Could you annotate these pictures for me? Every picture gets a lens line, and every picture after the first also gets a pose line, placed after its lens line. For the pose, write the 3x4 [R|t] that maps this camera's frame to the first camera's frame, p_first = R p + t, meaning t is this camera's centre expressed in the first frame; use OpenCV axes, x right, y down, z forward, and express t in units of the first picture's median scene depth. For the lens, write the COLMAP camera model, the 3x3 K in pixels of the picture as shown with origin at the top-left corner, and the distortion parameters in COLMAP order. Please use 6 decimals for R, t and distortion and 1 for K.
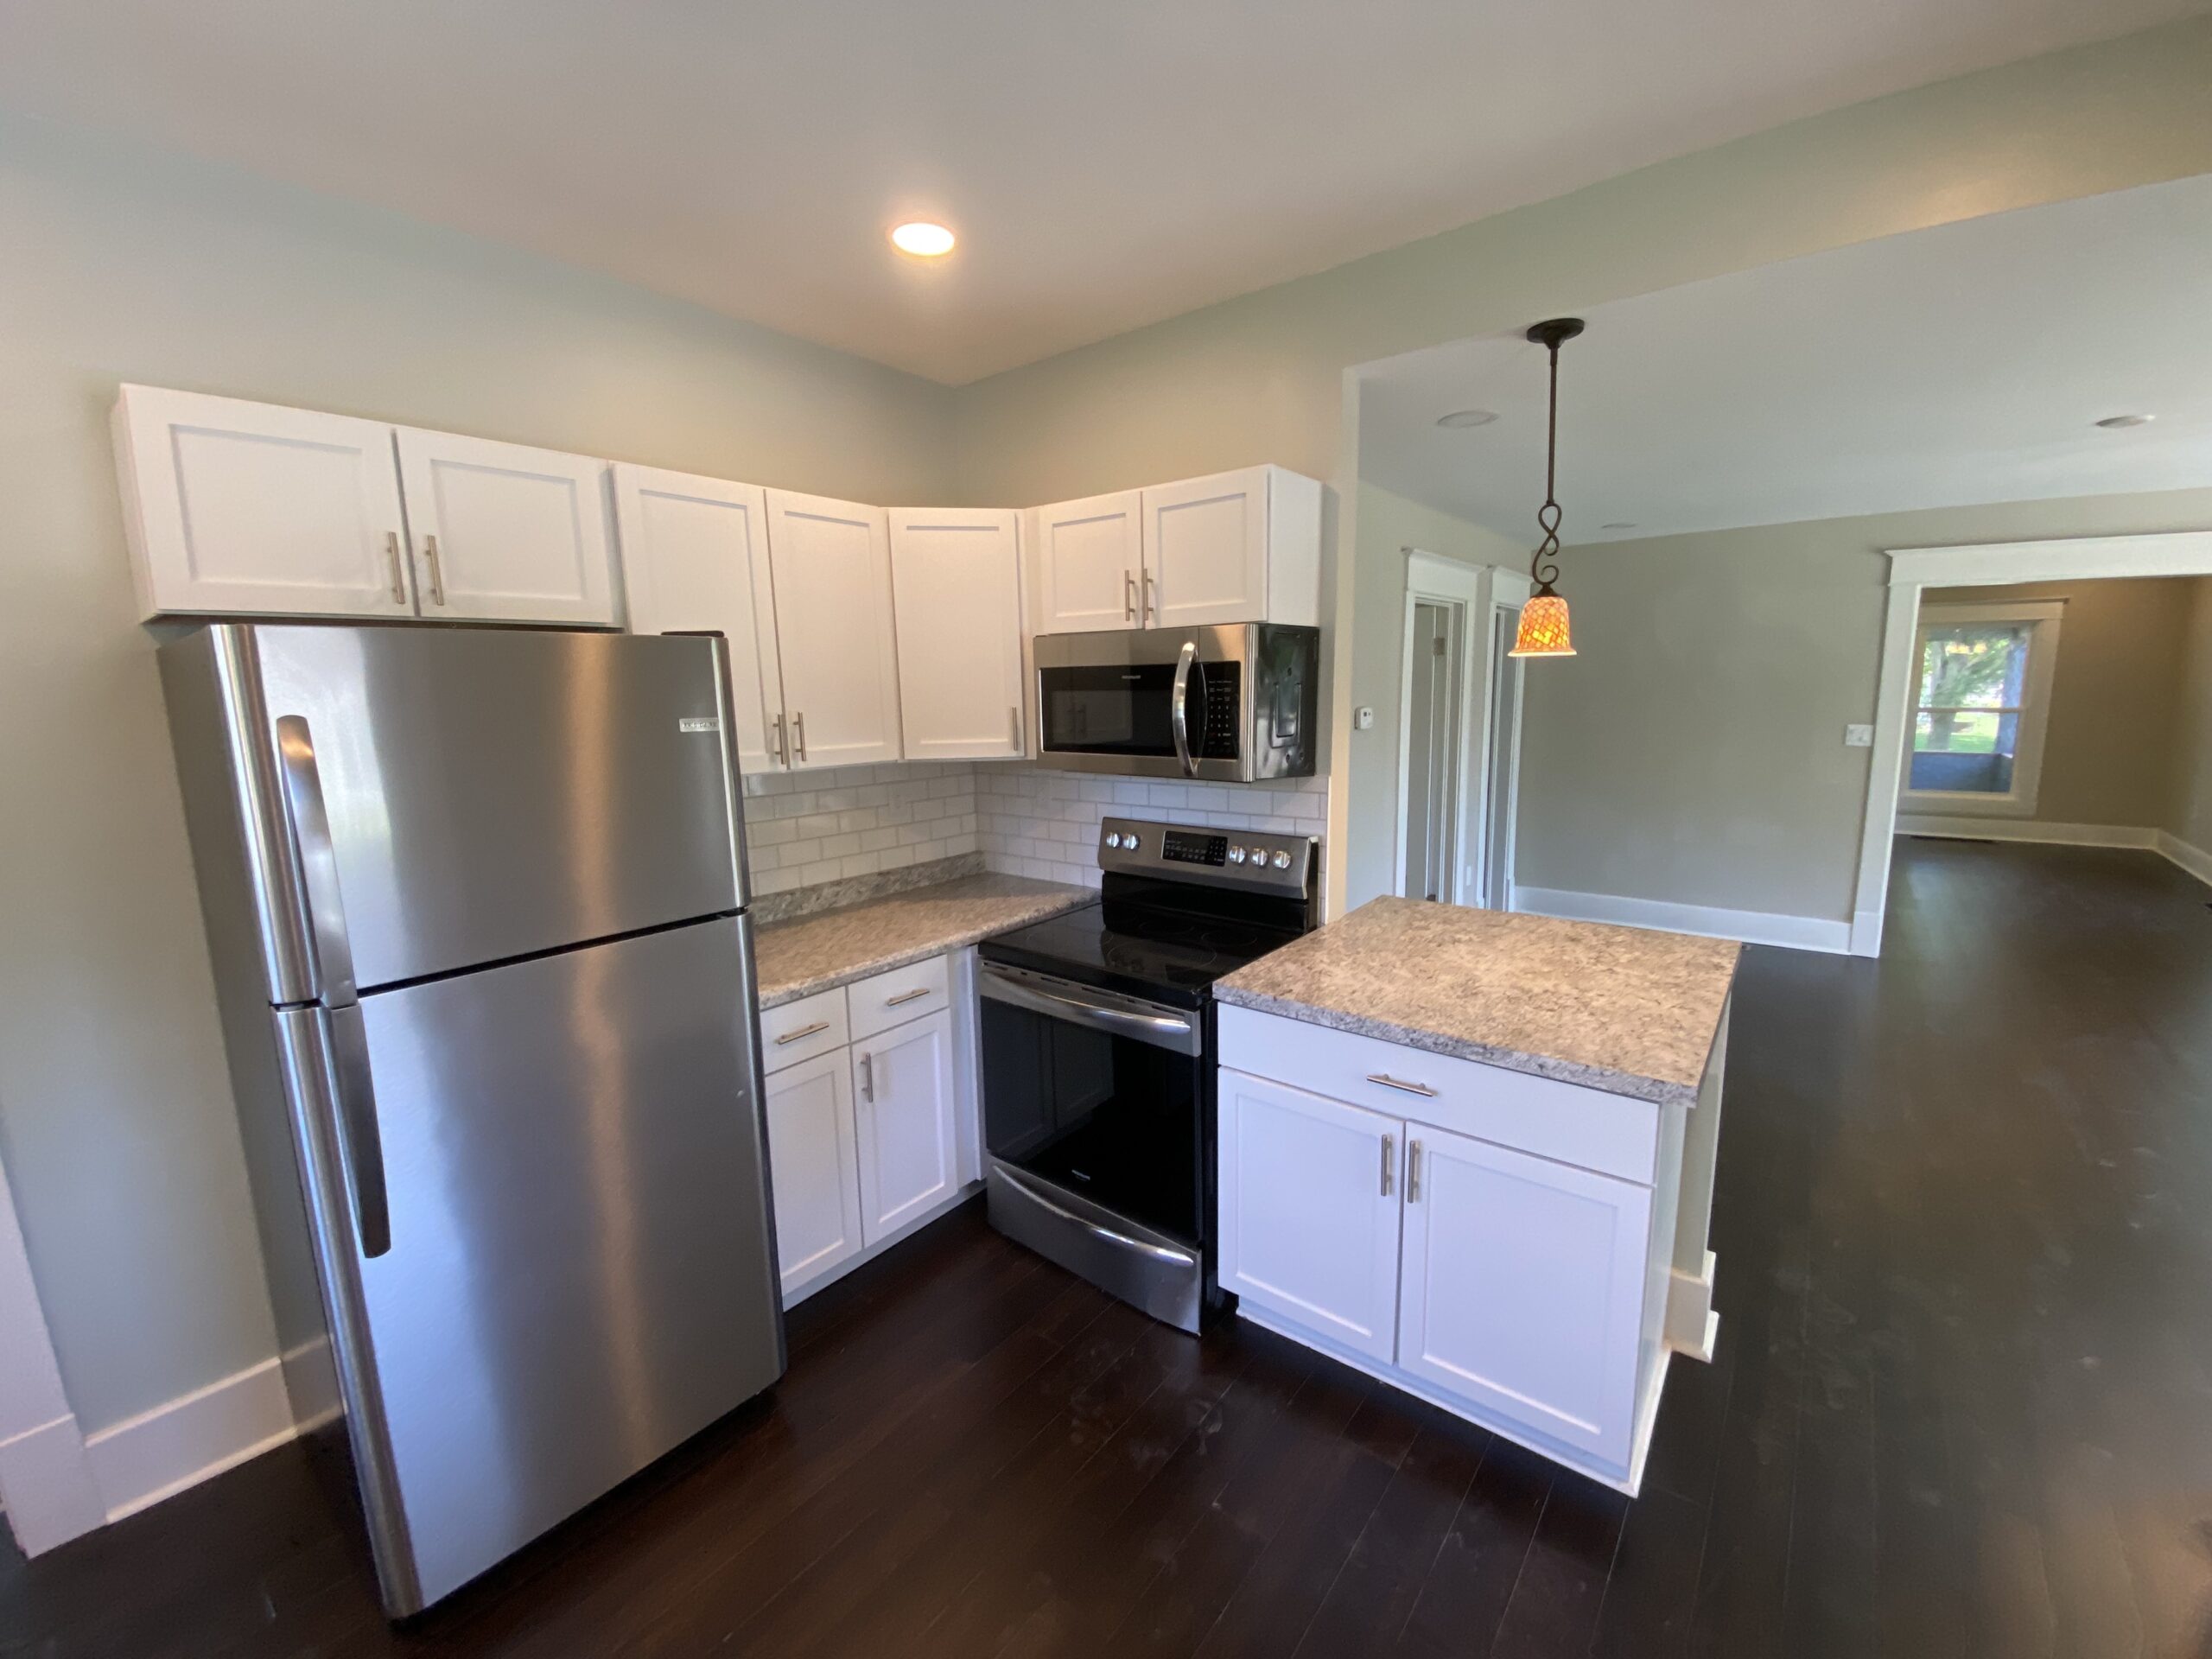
lens RADIAL K [[915.9, 0, 1099.6], [0, 915.9, 830.9], [0, 0, 1]] dist [-0.016003, -0.000641]
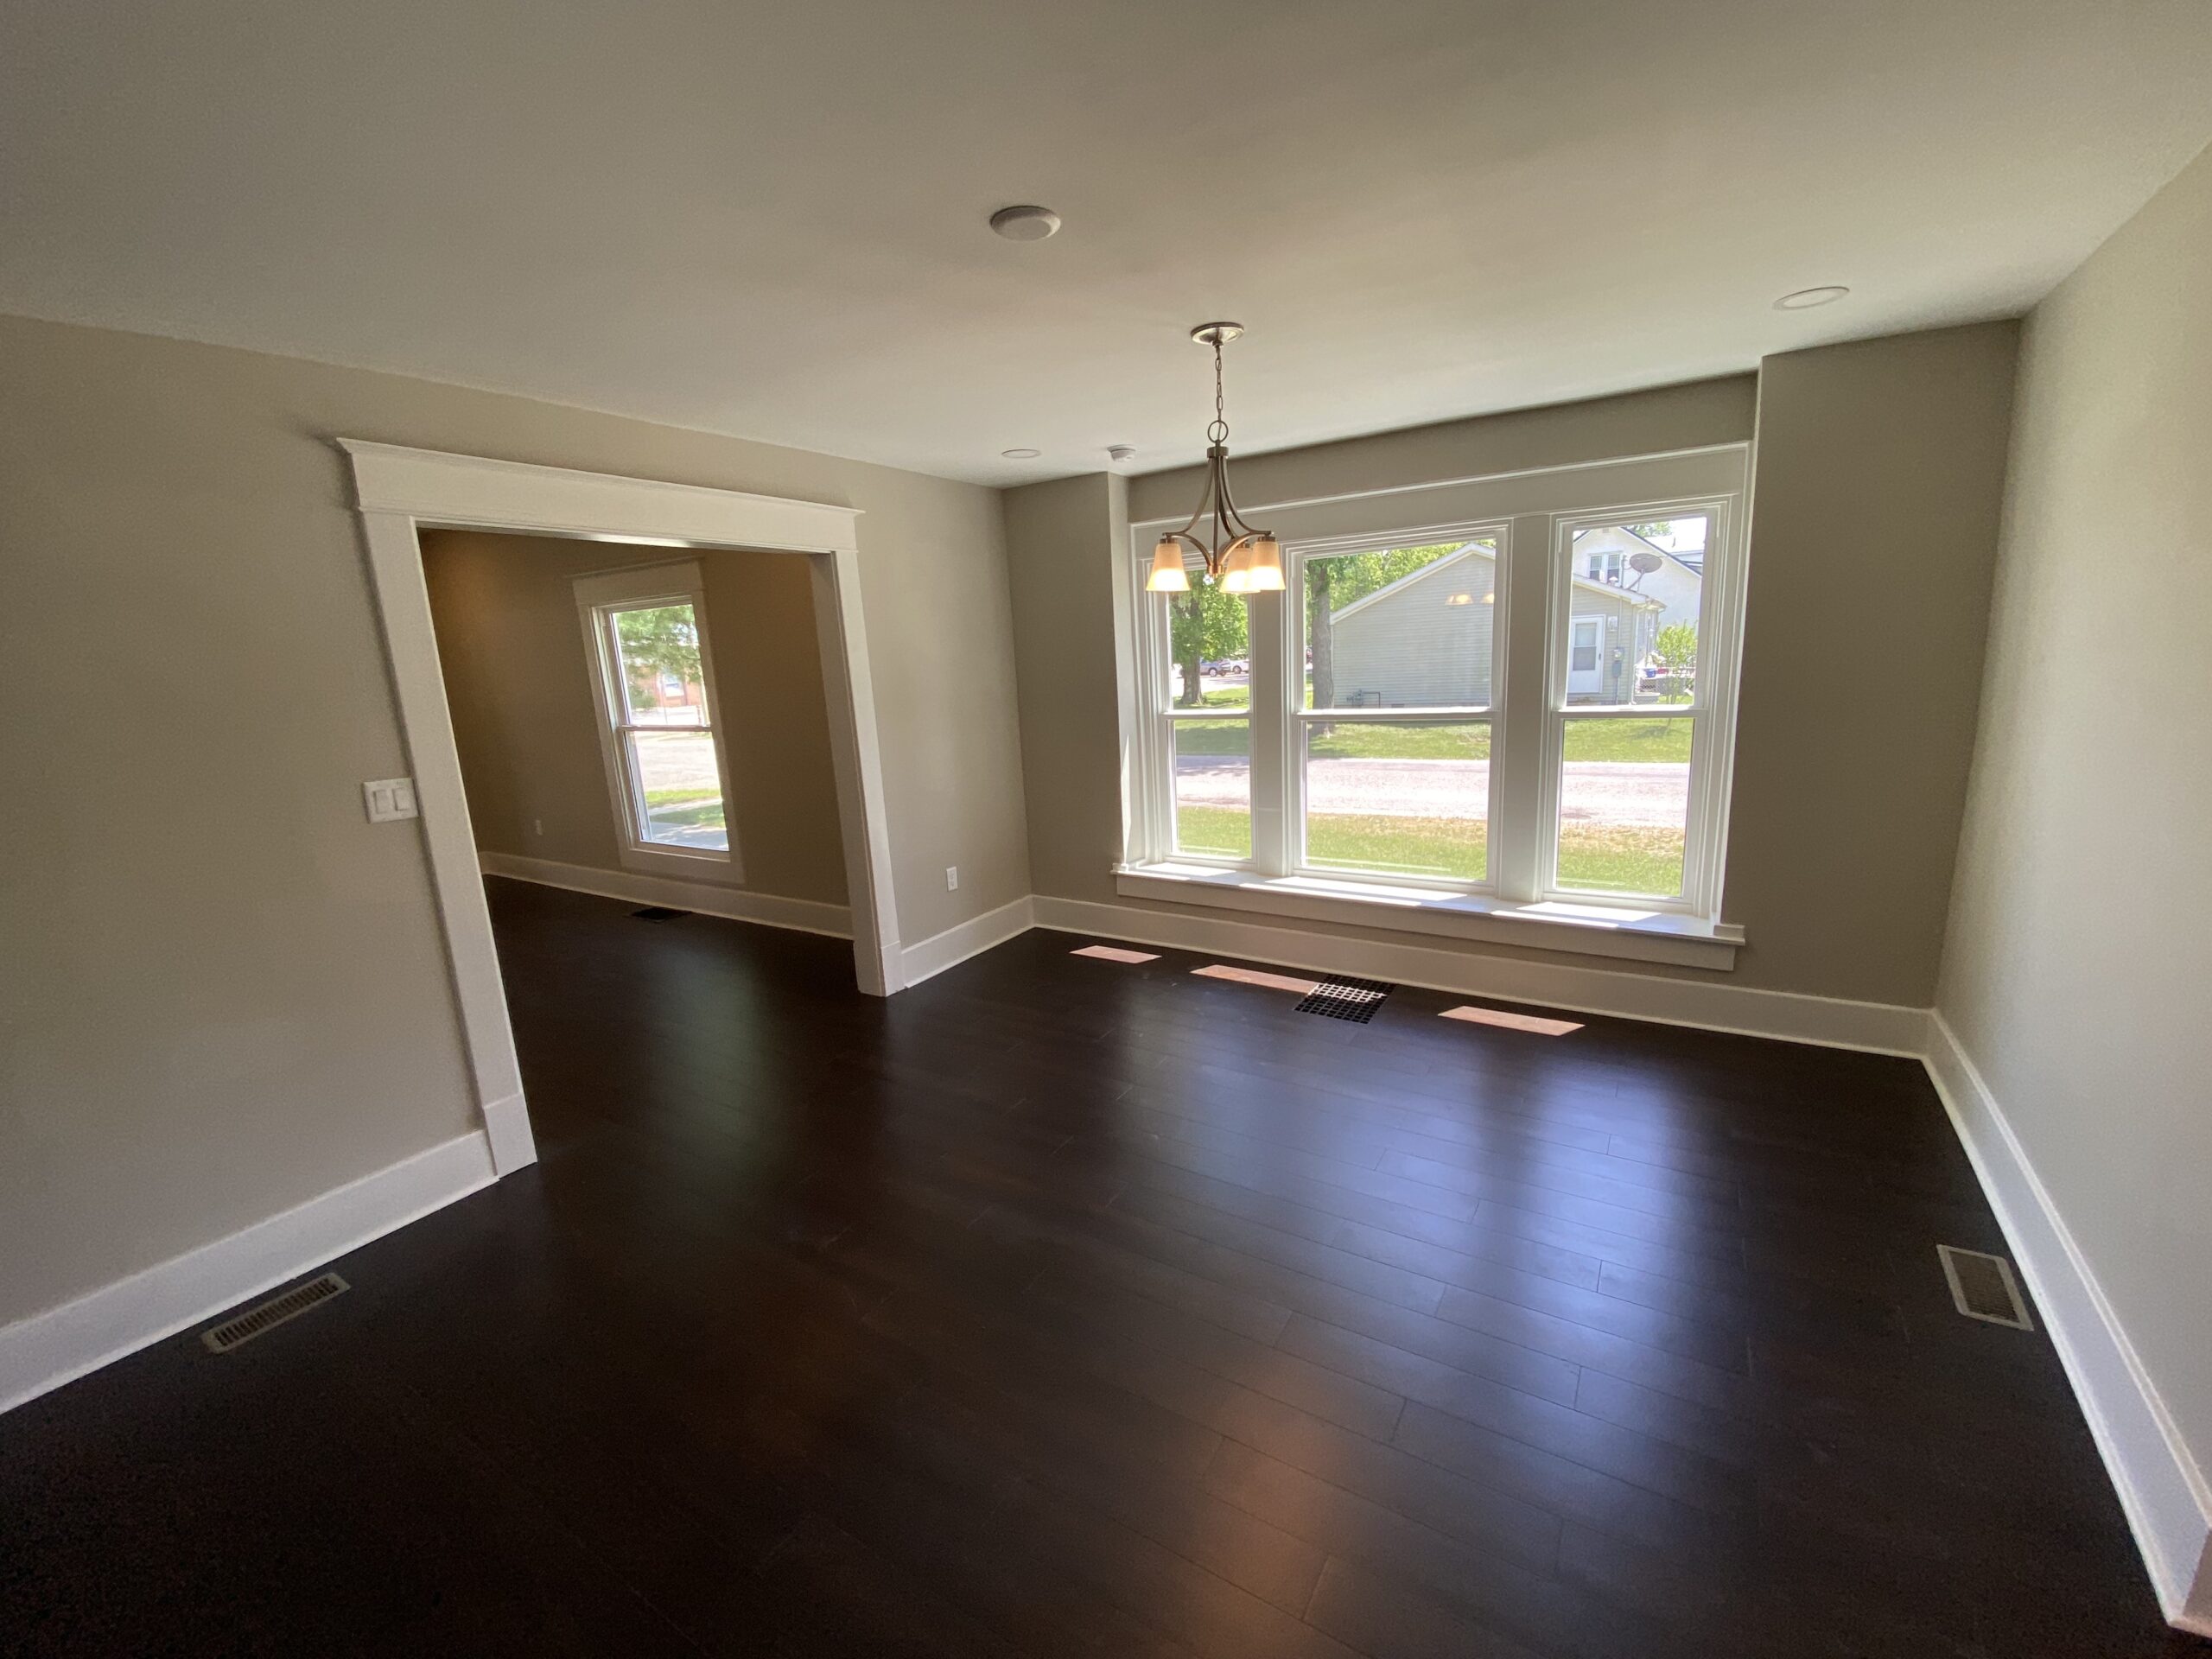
lens RADIAL K [[915.9, 0, 1107.4], [0, 915.9, 836.6], [0, 0, 1]] dist [-0.016003, -0.000641]
pose [[-0.109962, -0.178514, 0.977774, 0.602660], [0.212591, 0.956750, 0.198584, -0.219121], [-0.970934, 0.229702, -0.067255, 1.380531]]
